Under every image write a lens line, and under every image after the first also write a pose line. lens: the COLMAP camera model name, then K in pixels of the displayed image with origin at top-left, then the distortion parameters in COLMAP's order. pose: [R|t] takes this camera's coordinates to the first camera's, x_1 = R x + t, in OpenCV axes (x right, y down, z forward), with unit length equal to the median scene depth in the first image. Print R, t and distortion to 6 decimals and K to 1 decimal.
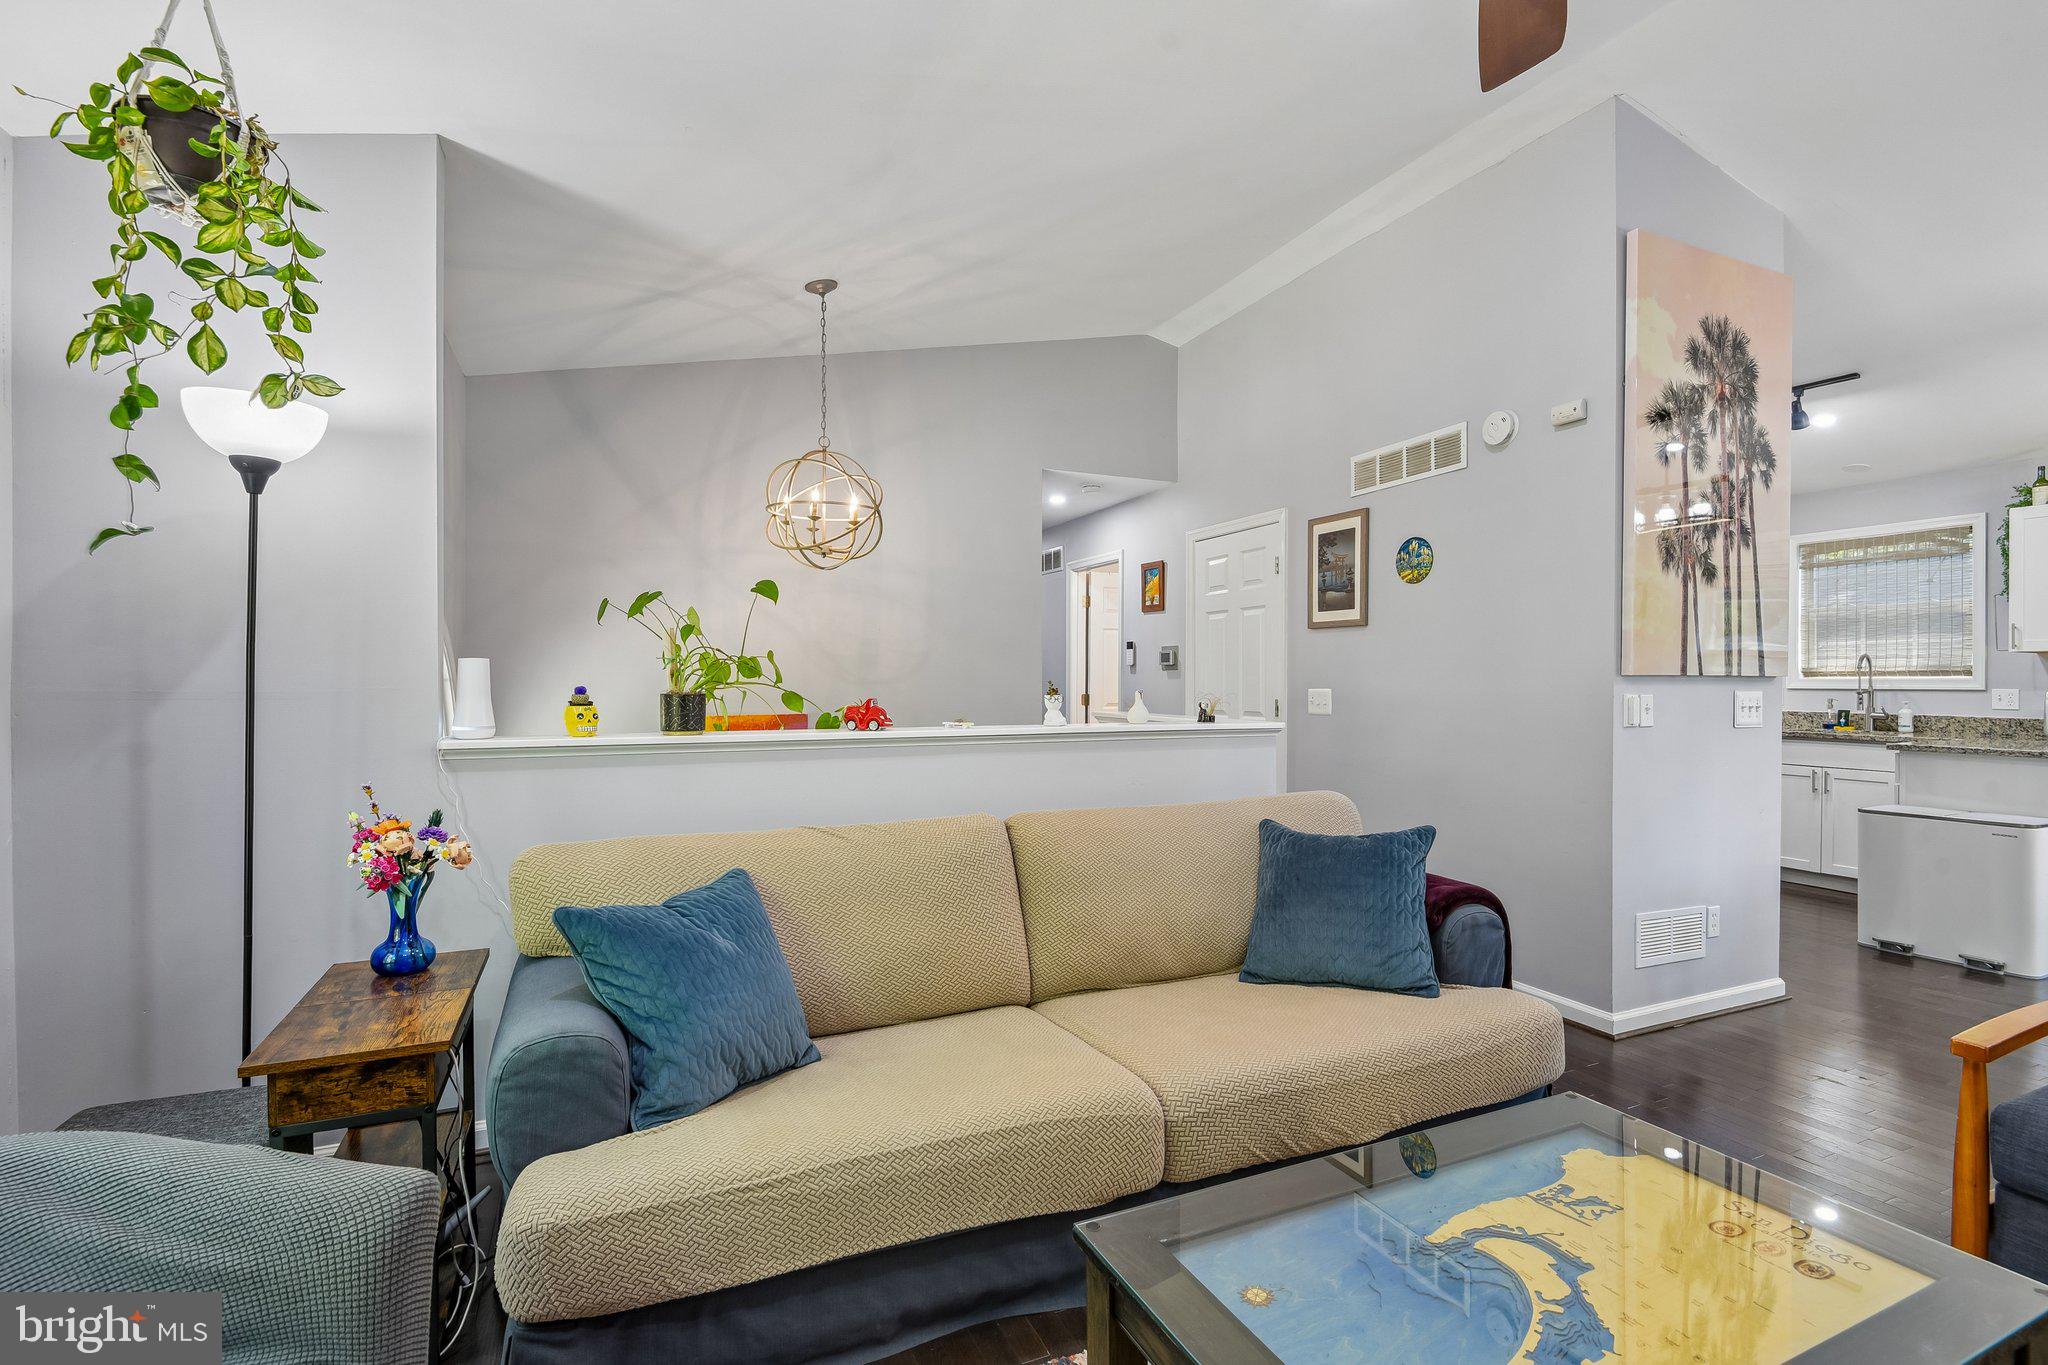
lens RADIAL K [[948.9, 0, 1021.0], [0, 948.9, 677.2], [0, 0, 1]] dist [-0.003939, -0.013957]
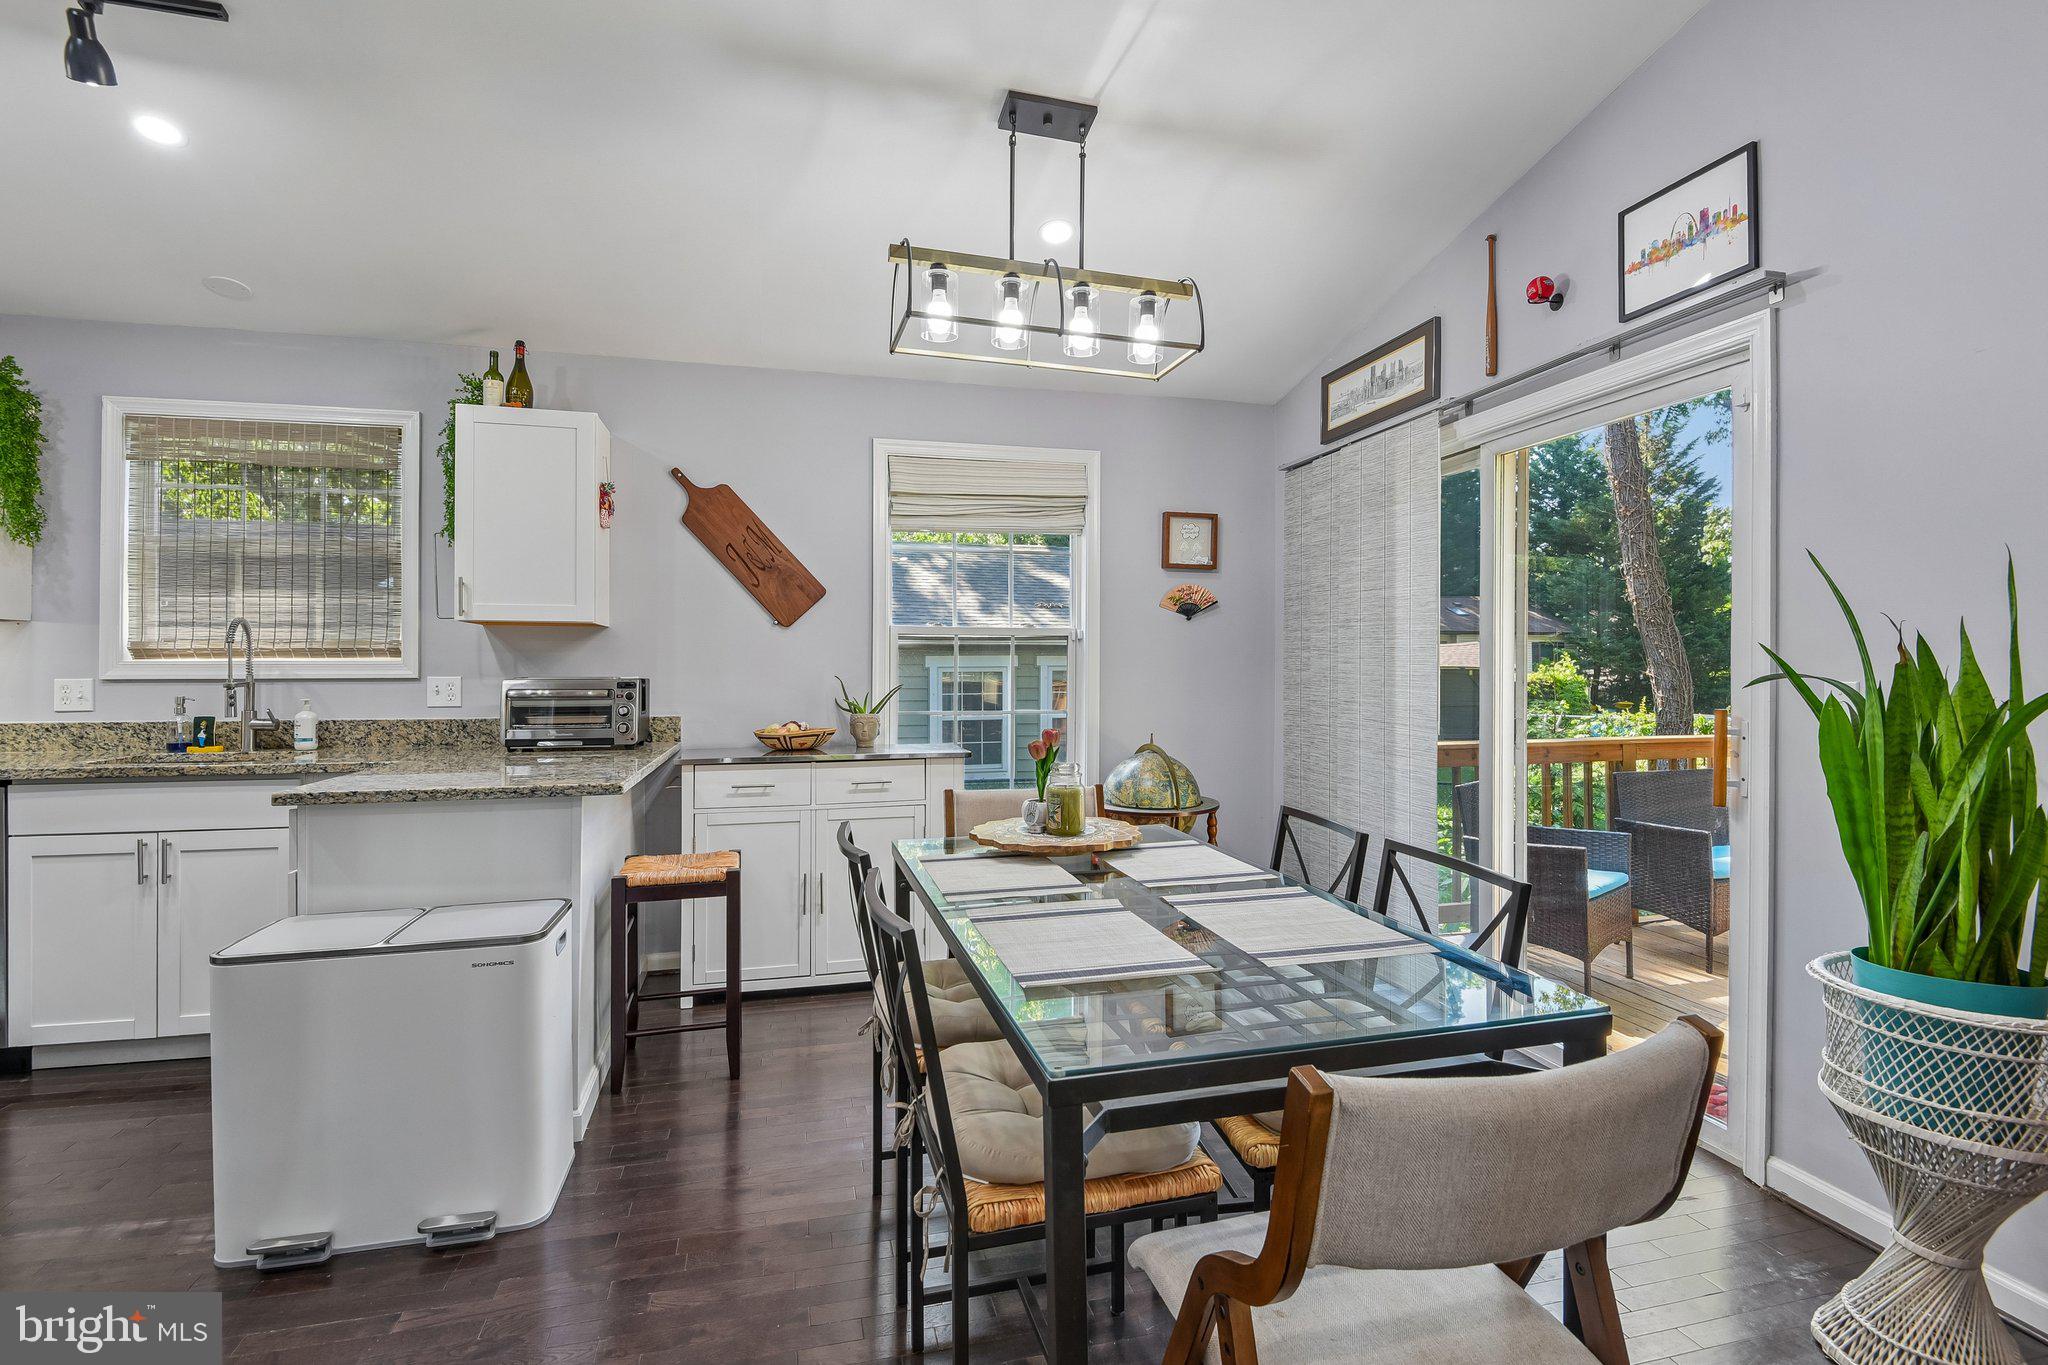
lens RADIAL K [[948.9, 0, 1007.6], [0, 948.9, 676.6], [0, 0, 1]] dist [-0.003939, -0.013957]
pose [[0.175335, -0.008676, 0.984471, 0.420401], [-0.000365, 0.999961, 0.008877, 0.005847], [-0.984509, -0.001916, 0.175325, 0.440497]]
